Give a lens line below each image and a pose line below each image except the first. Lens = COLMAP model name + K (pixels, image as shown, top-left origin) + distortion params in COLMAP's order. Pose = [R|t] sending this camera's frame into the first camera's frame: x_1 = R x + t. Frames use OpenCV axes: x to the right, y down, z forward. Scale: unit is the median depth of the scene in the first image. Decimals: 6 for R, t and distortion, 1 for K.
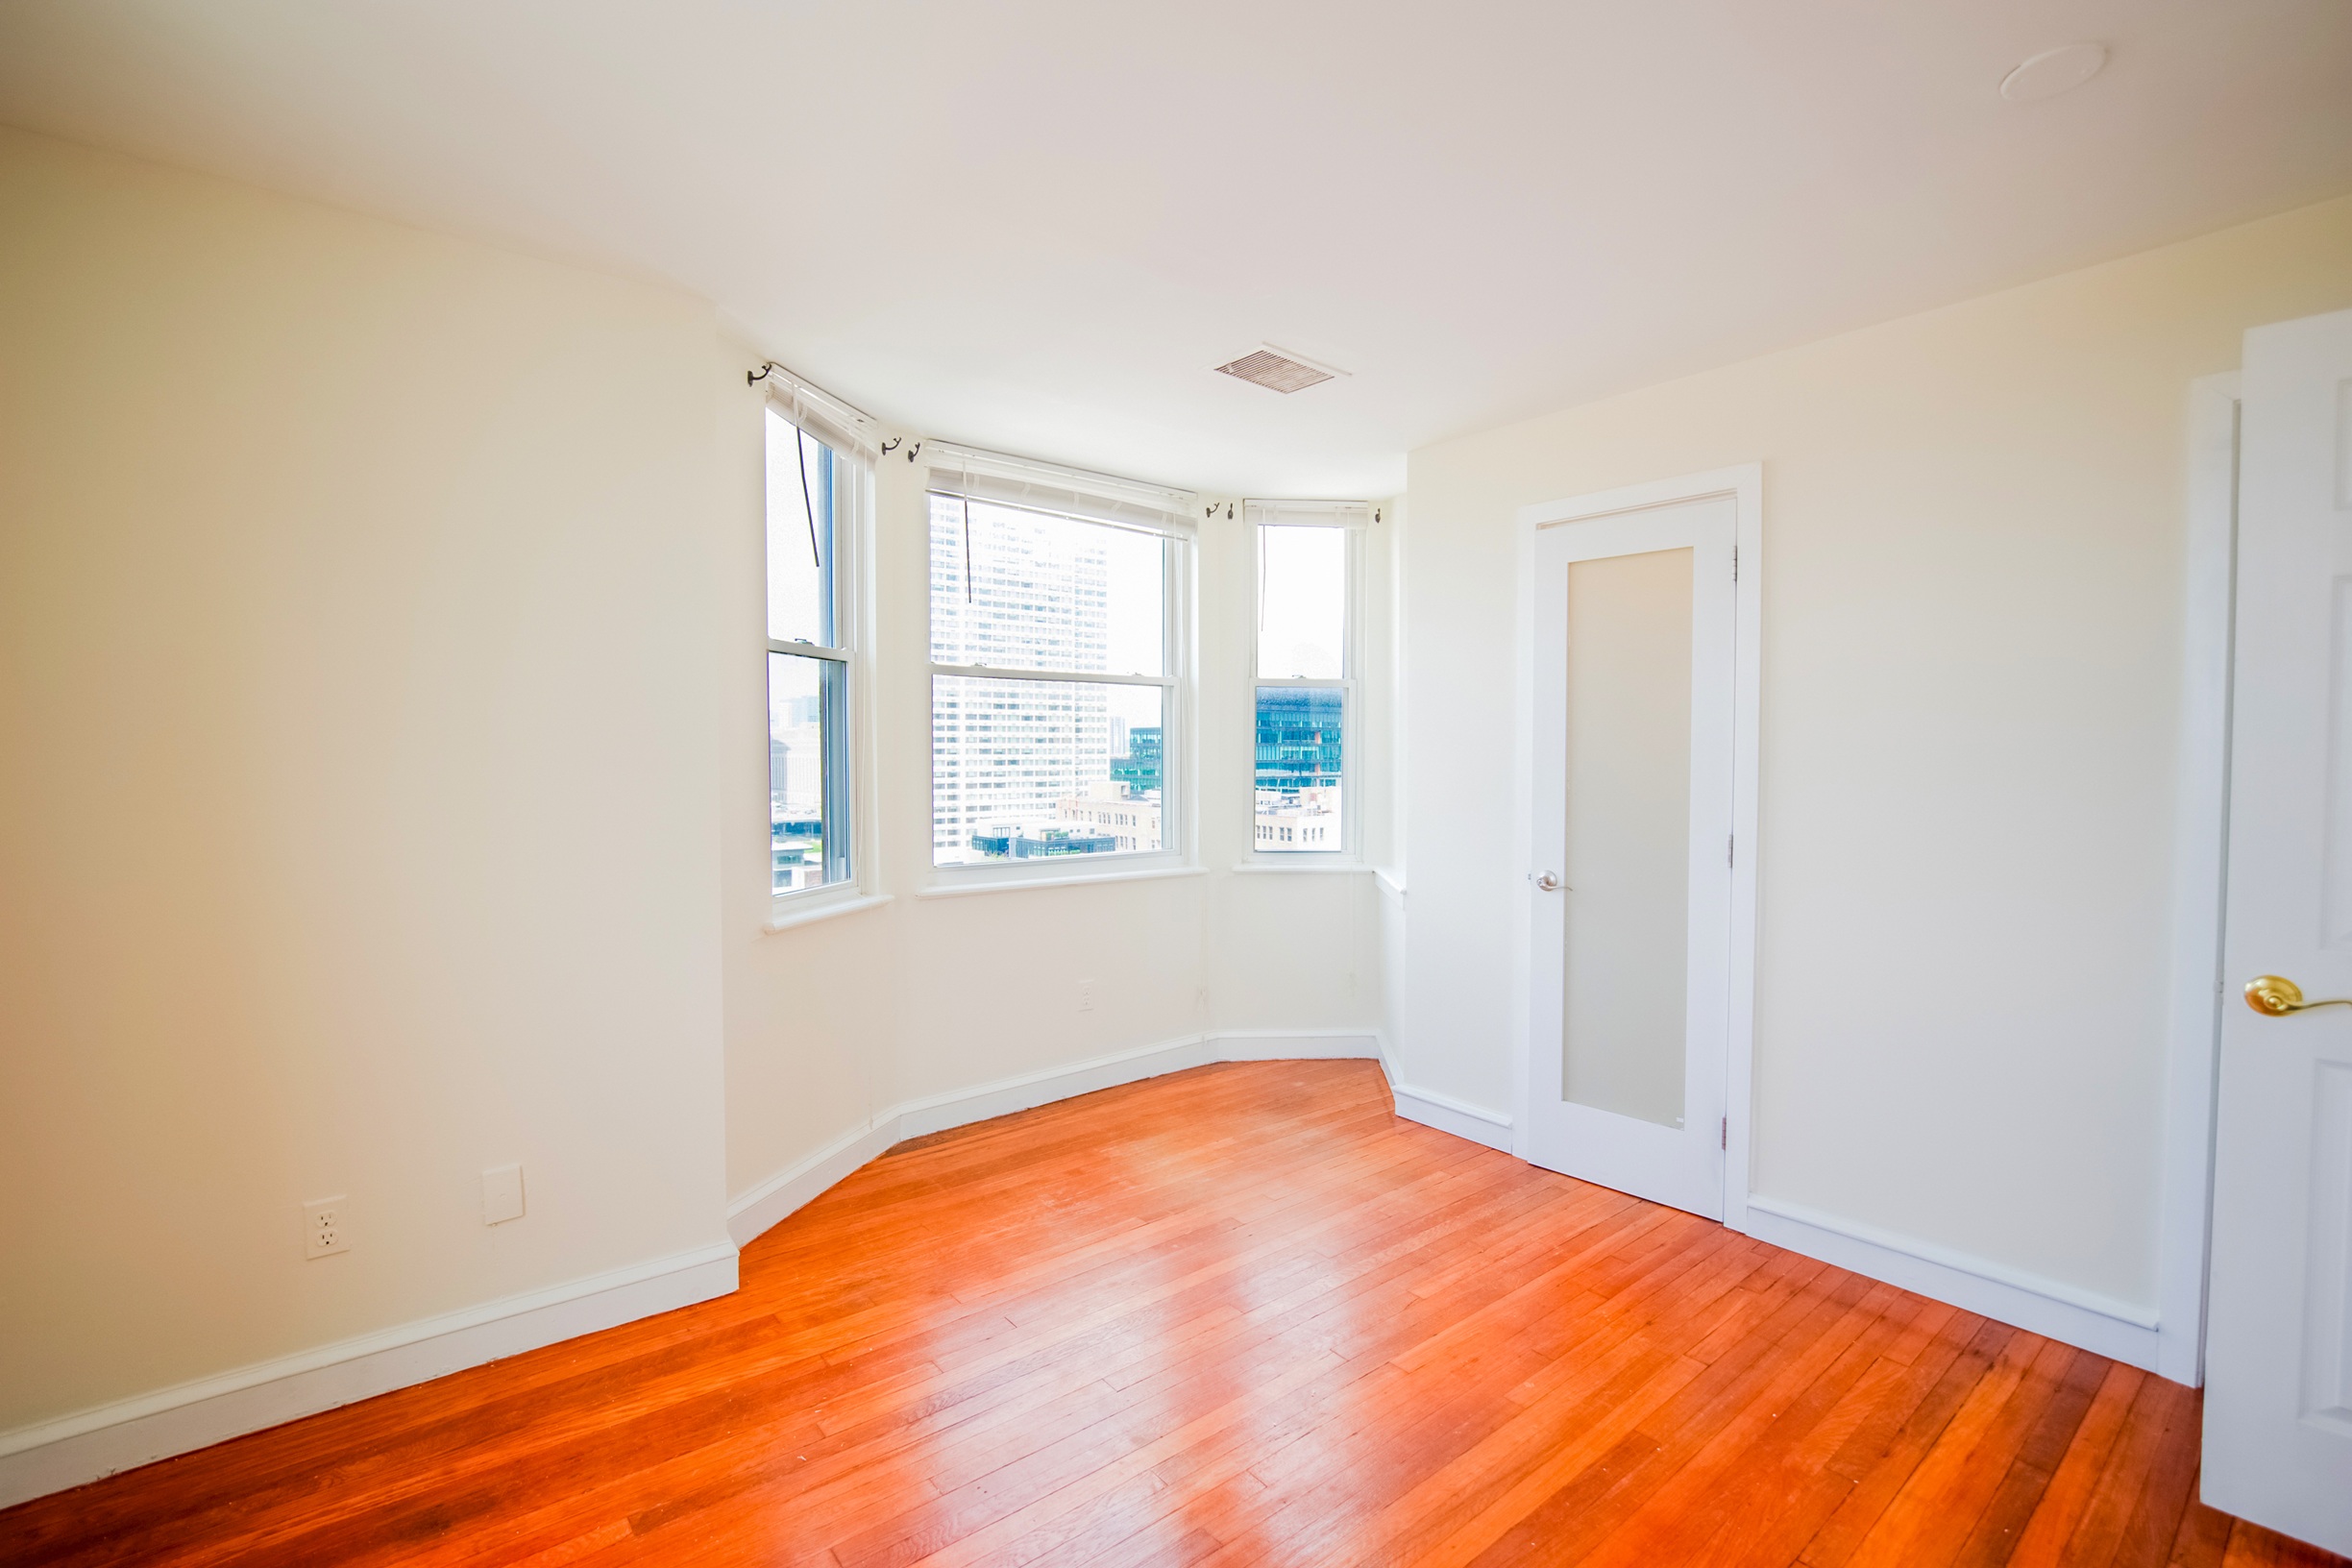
lens RADIAL K [[1042.1, 0, 1182.7], [0, 1042.1, 785.7], [0, 0, 1]] dist [-0.036185, 0.007595]
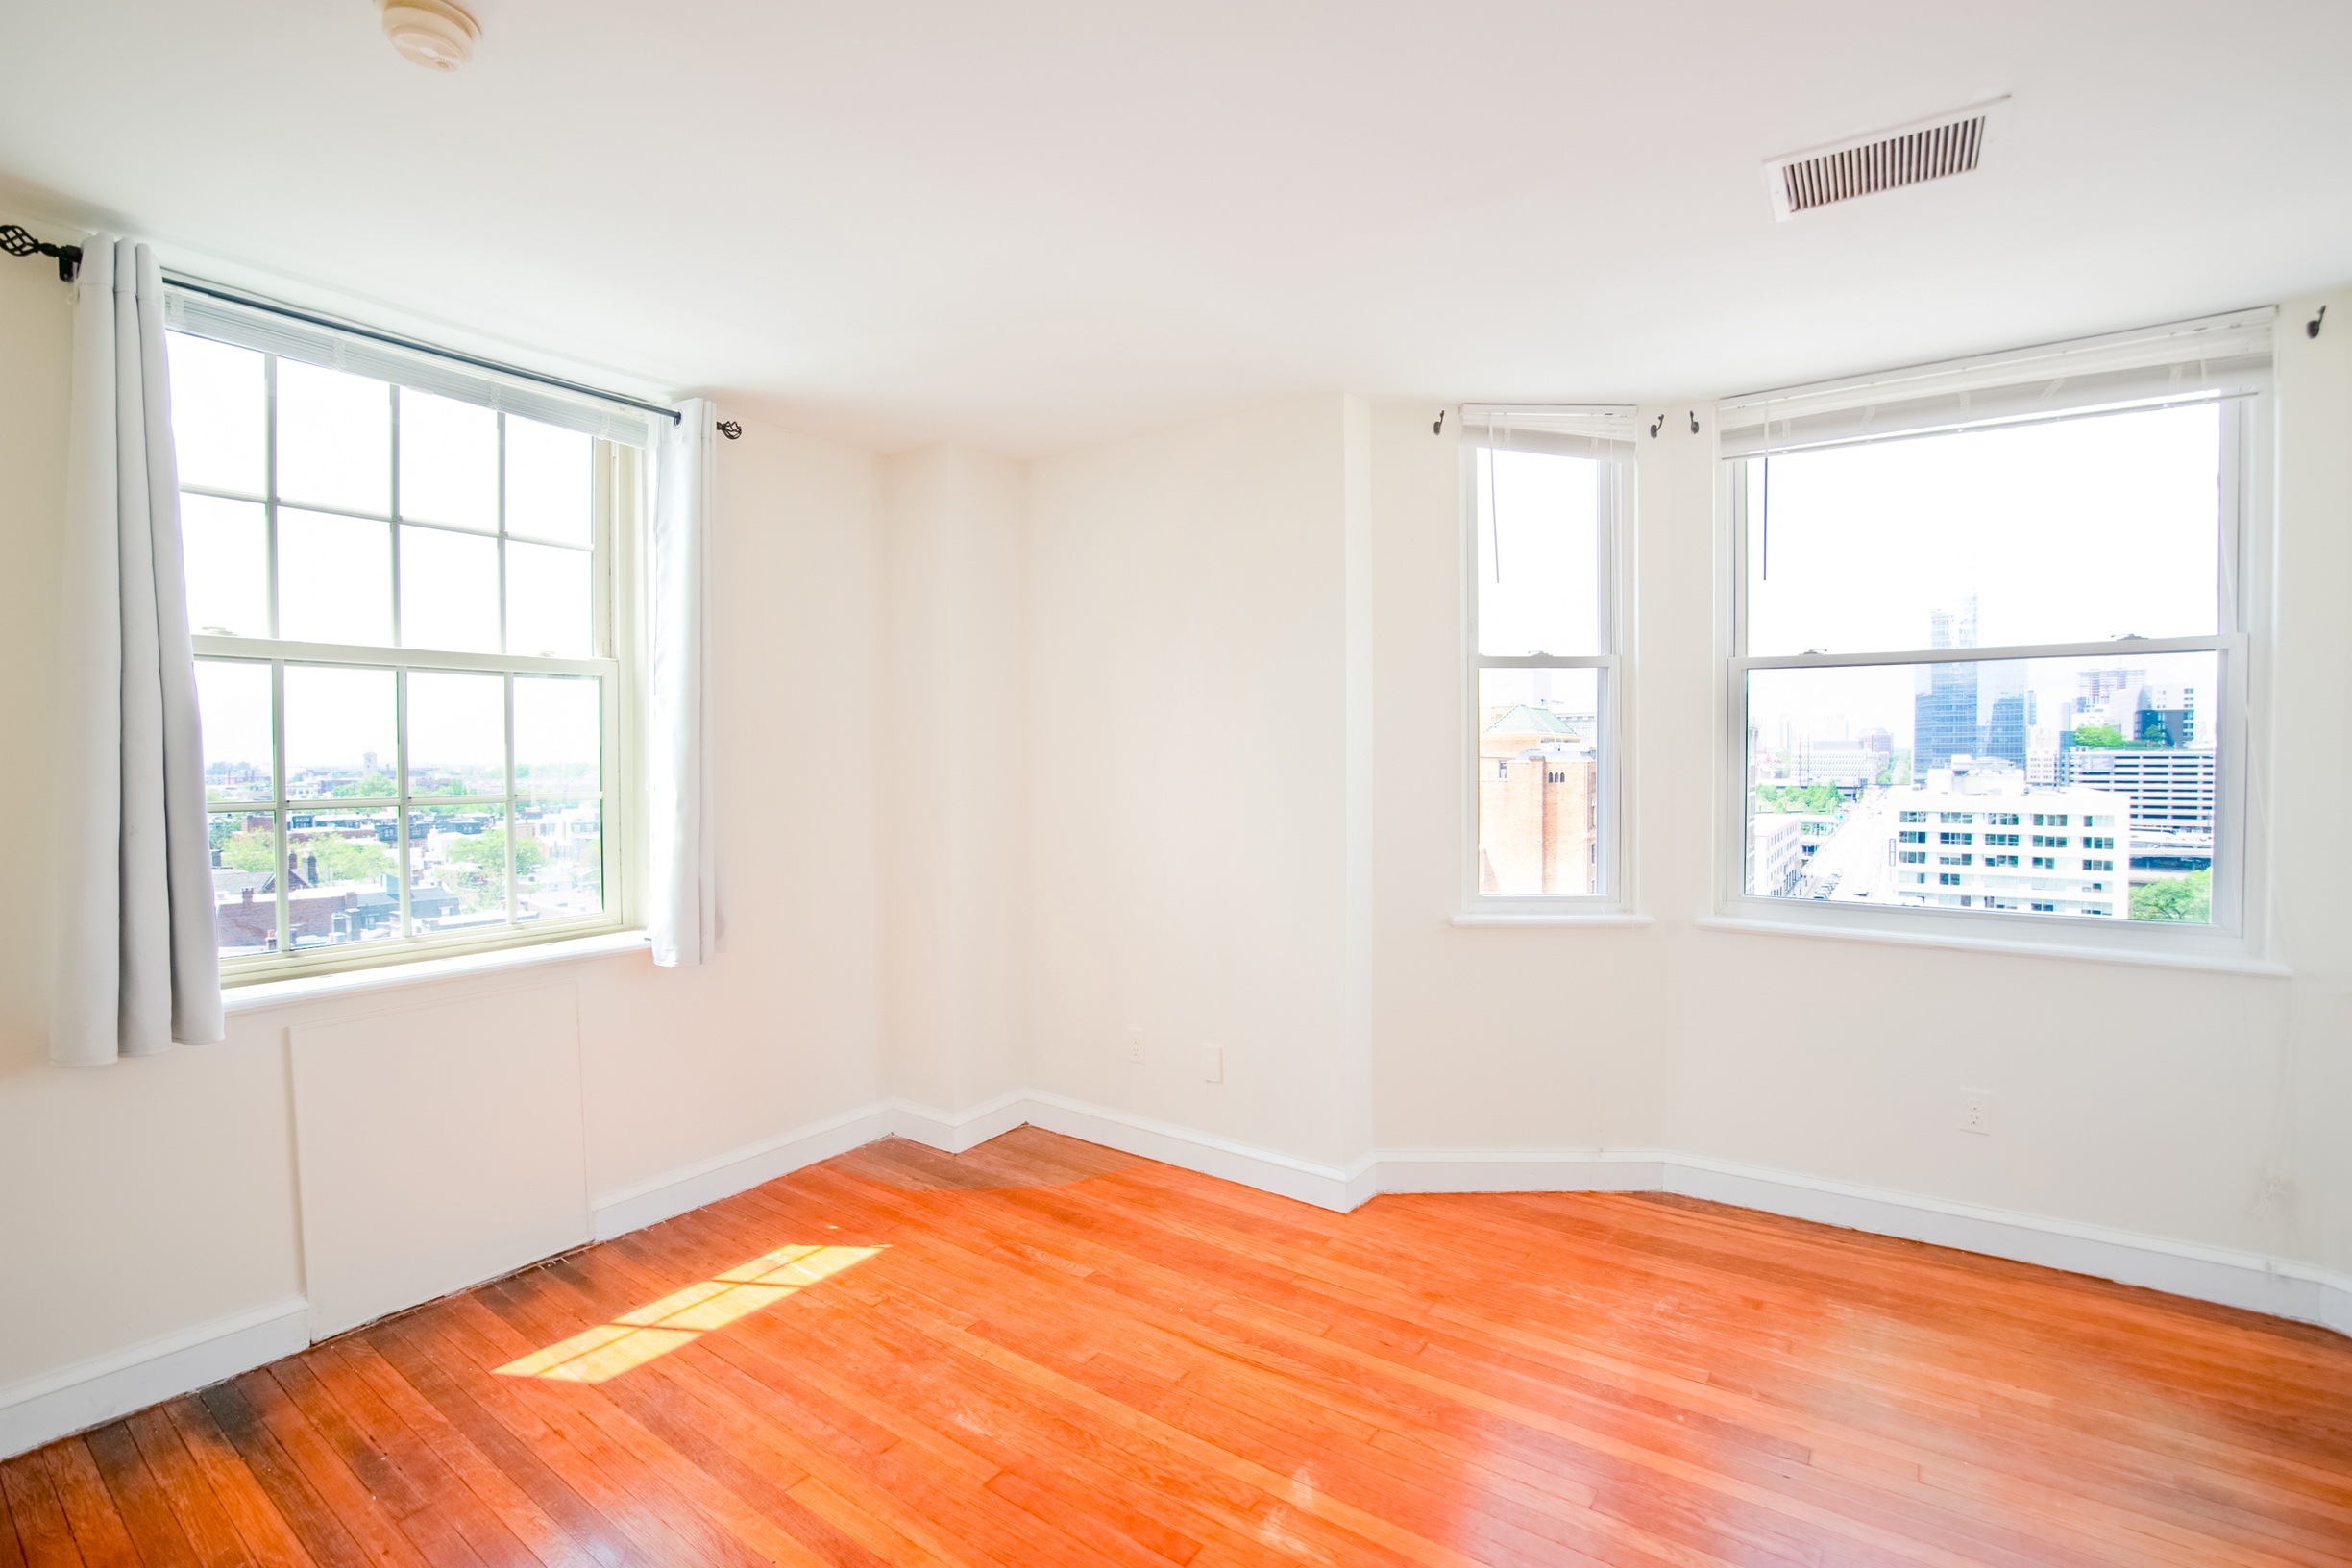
lens RADIAL K [[1042.1, 0, 1182.7], [0, 1042.1, 785.7], [0, 0, 1]] dist [-0.036185, 0.007595]
pose [[0.268592, 0.023700, -0.962962, 0.486709], [-0.027912, 0.999469, 0.016813, -0.014169], [0.962849, 0.022362, 0.269111, 0.357287]]
